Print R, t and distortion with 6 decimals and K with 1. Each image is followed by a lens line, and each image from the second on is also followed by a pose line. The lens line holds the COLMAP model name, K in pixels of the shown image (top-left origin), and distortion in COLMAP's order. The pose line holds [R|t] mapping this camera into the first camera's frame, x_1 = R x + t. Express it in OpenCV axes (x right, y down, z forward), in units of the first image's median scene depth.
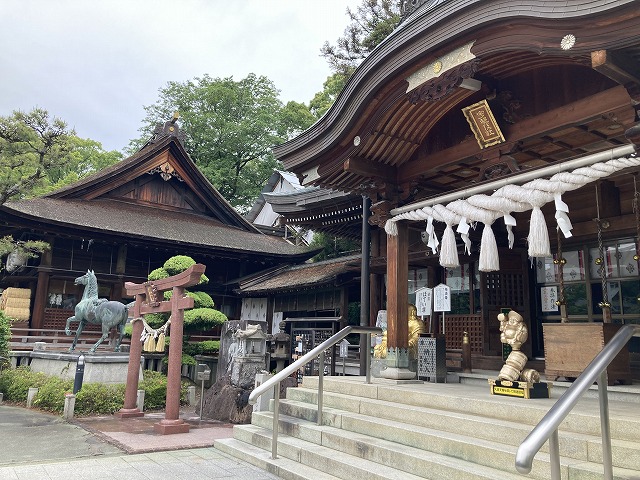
lens RADIAL K [[524.5, 0, 315.5], [0, 524.5, 227.9], [0, 0, 1]] dist [0.030910, -0.013327]
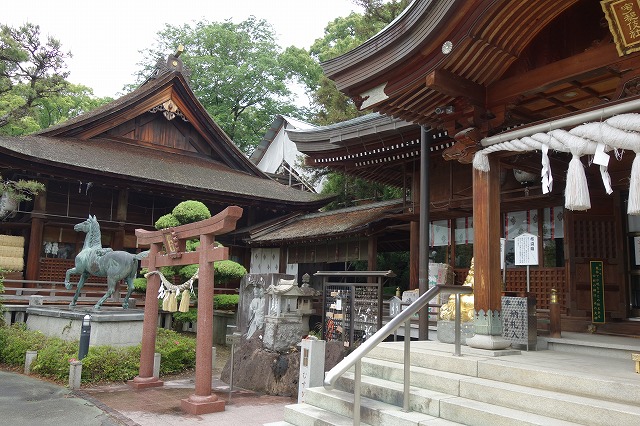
lens RADIAL K [[526.8, 0, 333.2], [0, 526.8, 209.6], [0, 0, 1]] dist [-0.014409, -0.008033]
pose [[0.999111, 0.006786, 0.041618, -0.075323], [-0.009252, 0.998194, 0.059352, 0.018063], [-0.041140, -0.059685, 0.997369, 0.138241]]
